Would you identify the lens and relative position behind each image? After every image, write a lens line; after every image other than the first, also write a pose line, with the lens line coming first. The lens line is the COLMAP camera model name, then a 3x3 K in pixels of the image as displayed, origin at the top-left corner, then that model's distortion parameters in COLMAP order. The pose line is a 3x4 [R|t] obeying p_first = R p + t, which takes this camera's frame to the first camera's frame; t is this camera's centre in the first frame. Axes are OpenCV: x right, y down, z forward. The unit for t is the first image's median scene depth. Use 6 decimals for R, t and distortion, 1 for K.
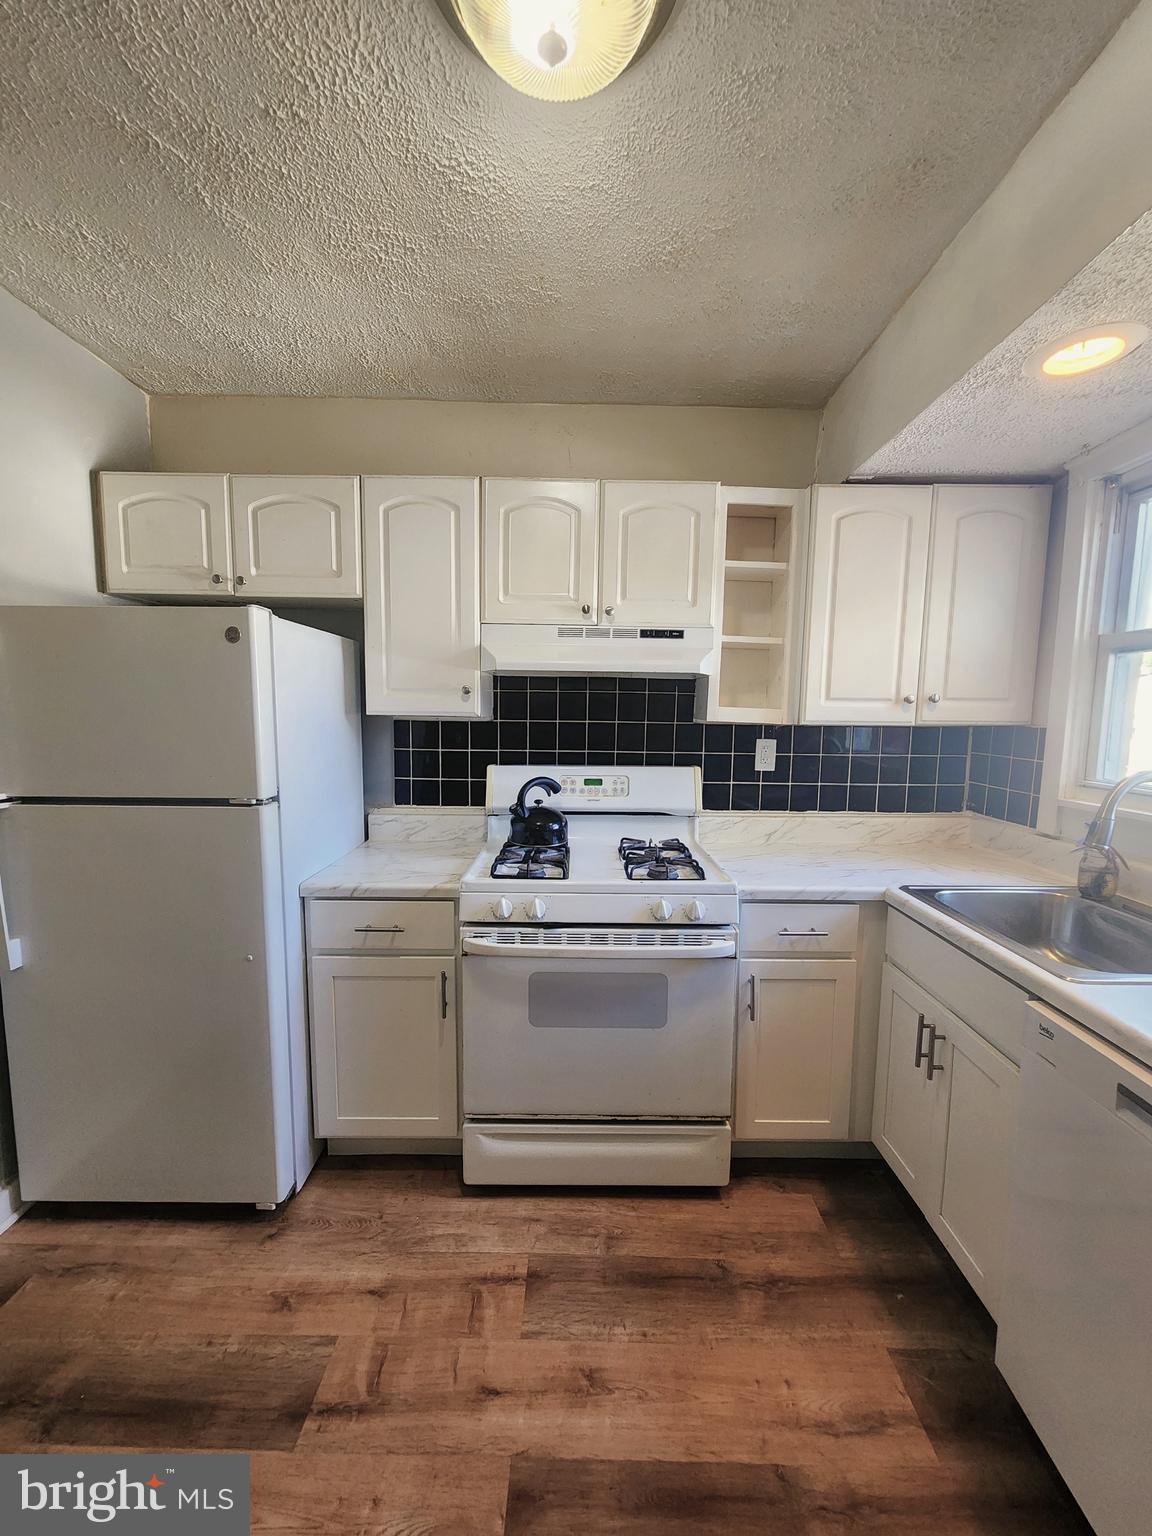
lens RADIAL K [[625.6, 0, 569.6], [0, 625.6, 777.7], [0, 0, 1]] dist [-0.004479, 0.000246]
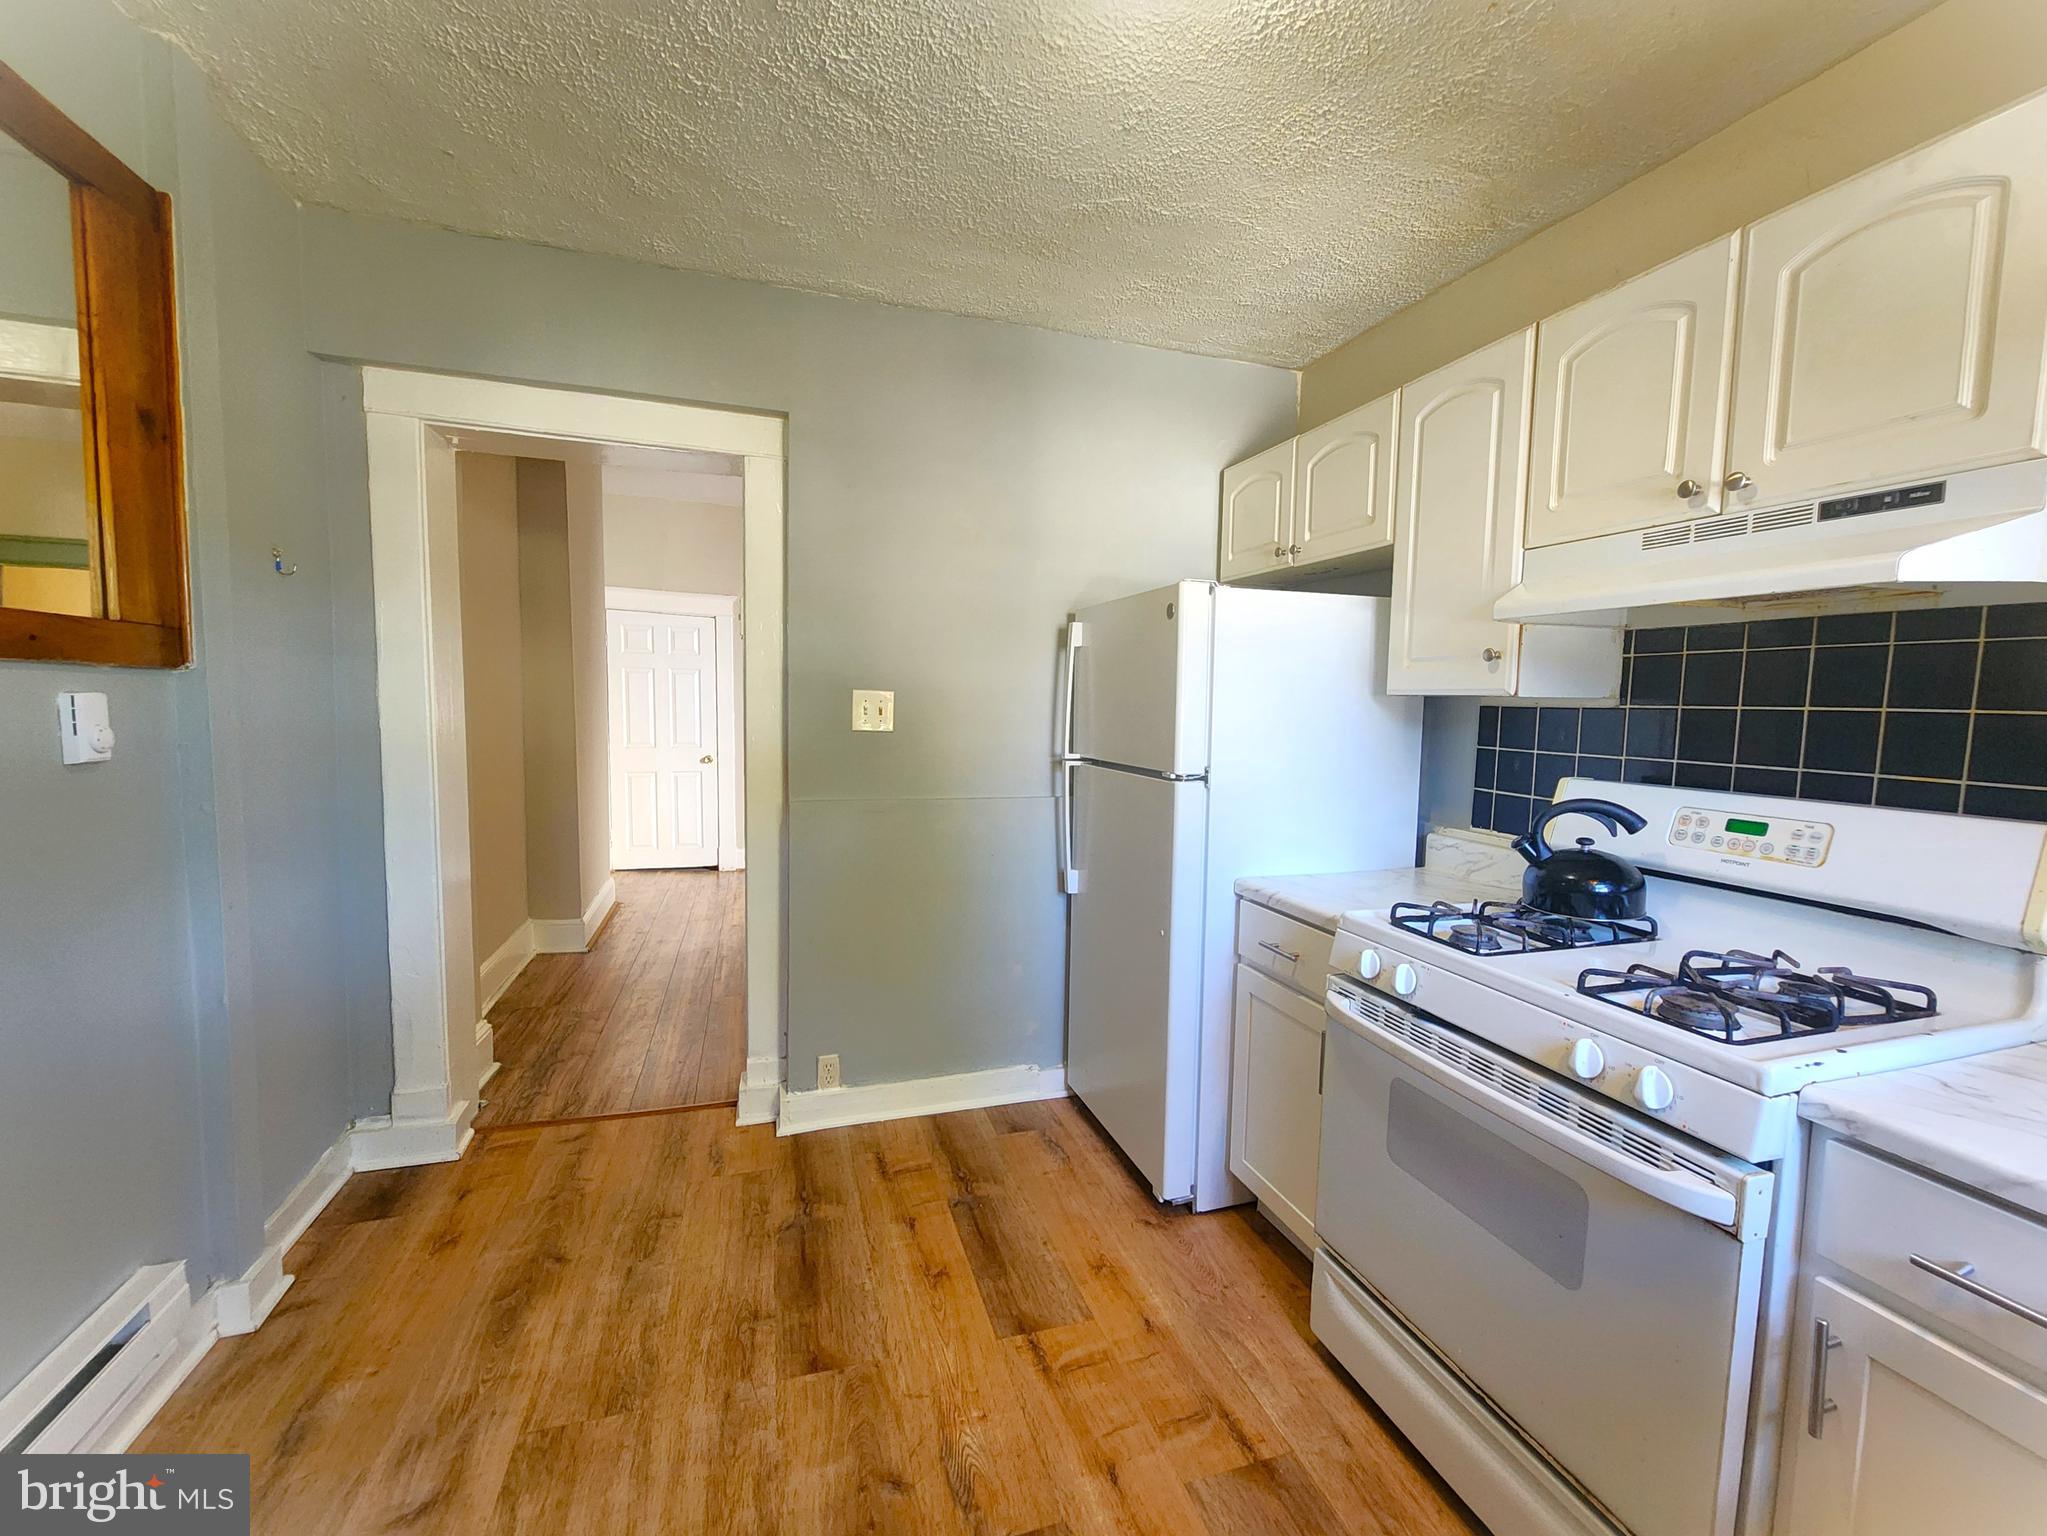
lens RADIAL K [[833.7, 0, 1032.8], [0, 833.7, 773.0], [0, 0, 1]] dist [-0.004479, 0.000246]
pose [[0.318581, 0.076284, -0.944821, 0.601892], [-0.116463, 0.992355, 0.040852, 0.003895], [0.940714, 0.097022, 0.325029, 0.316381]]
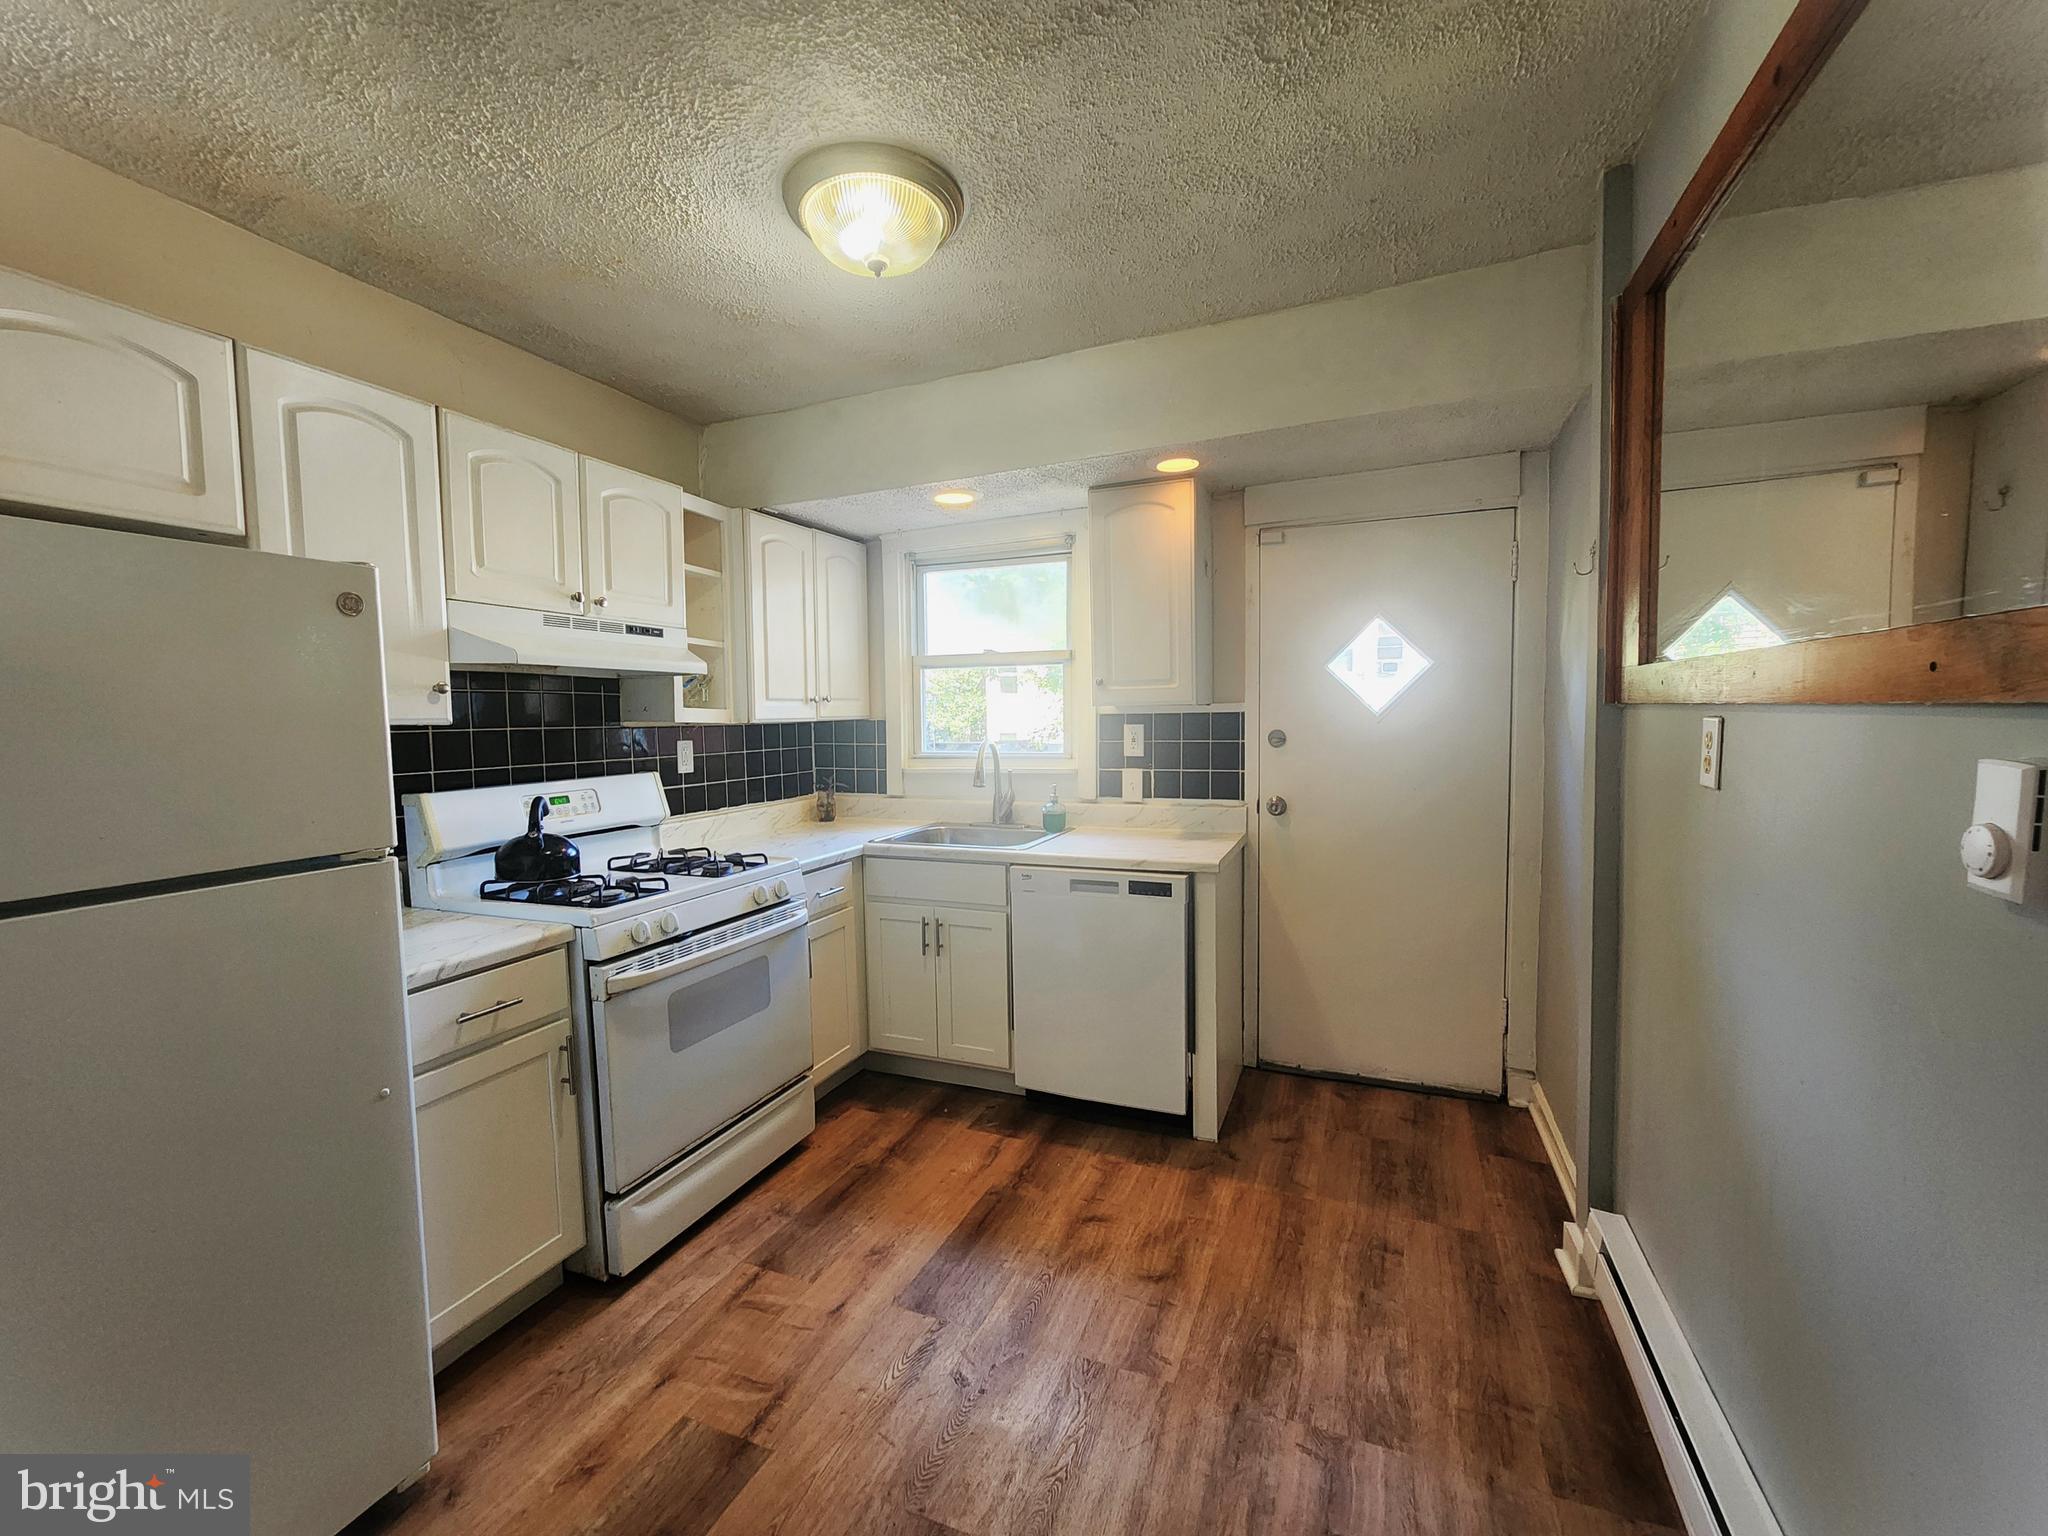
lens RADIAL K [[841.8, 0, 1041.2], [0, 841.8, 772.6], [0, 0, 1]] dist [-0.002967, 0.000183]
pose [[0.358929, -0.082140, 0.929743, -0.962956], [0.120321, 0.991881, 0.041180, 0.001684], [-0.925577, 0.097087, 0.365898, 0.004349]]
